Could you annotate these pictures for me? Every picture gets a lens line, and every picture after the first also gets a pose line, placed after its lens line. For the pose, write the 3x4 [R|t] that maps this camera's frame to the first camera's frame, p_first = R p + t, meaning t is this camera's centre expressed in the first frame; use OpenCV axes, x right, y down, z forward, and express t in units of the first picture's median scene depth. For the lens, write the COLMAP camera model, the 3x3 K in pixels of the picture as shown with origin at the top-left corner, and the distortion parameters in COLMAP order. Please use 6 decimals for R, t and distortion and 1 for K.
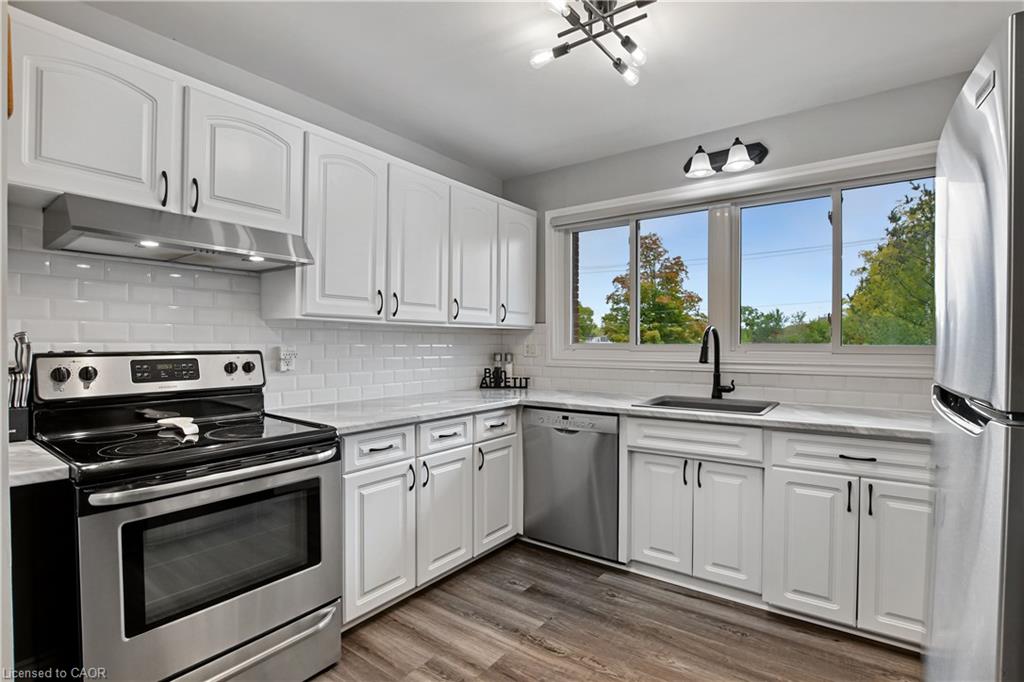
lens RADIAL K [[485.1, 0, 515.4], [0, 485.1, 346.8], [0, 0, 1]] dist [-0.031723, 0.001628]
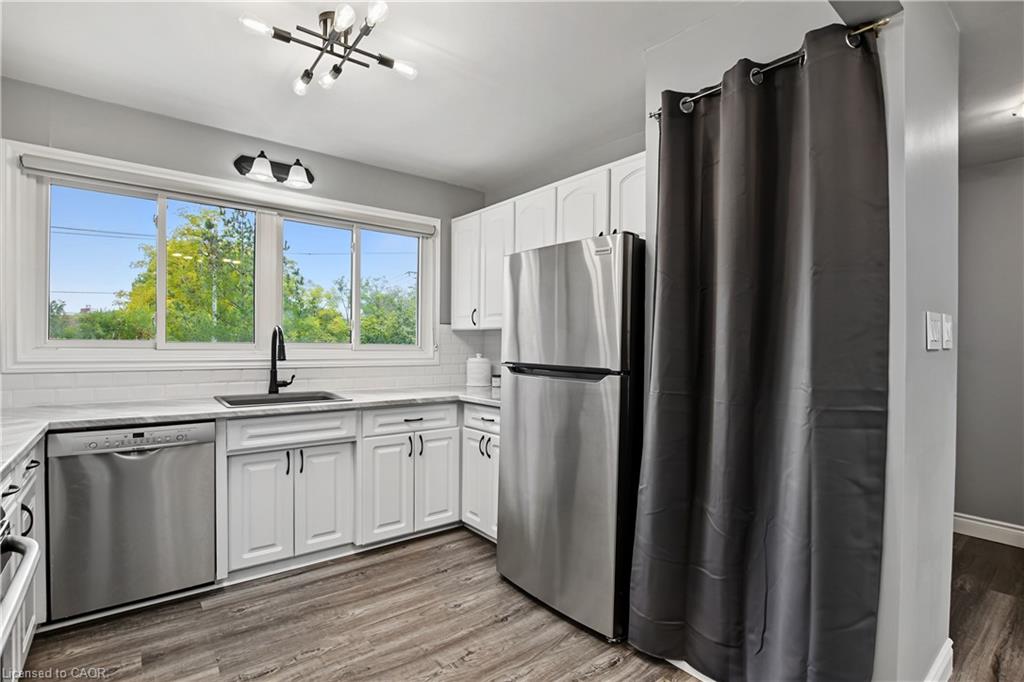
lens RADIAL K [[485.1, 0, 515.4], [0, 485.1, 346.8], [0, 0, 1]] dist [-0.031723, 0.001628]
pose [[0.257538, -0.004078, 0.966260, -0.553441], [-0.004920, 0.999973, 0.005531, -0.005792], [-0.966256, -0.006179, 0.257511, 0.241223]]
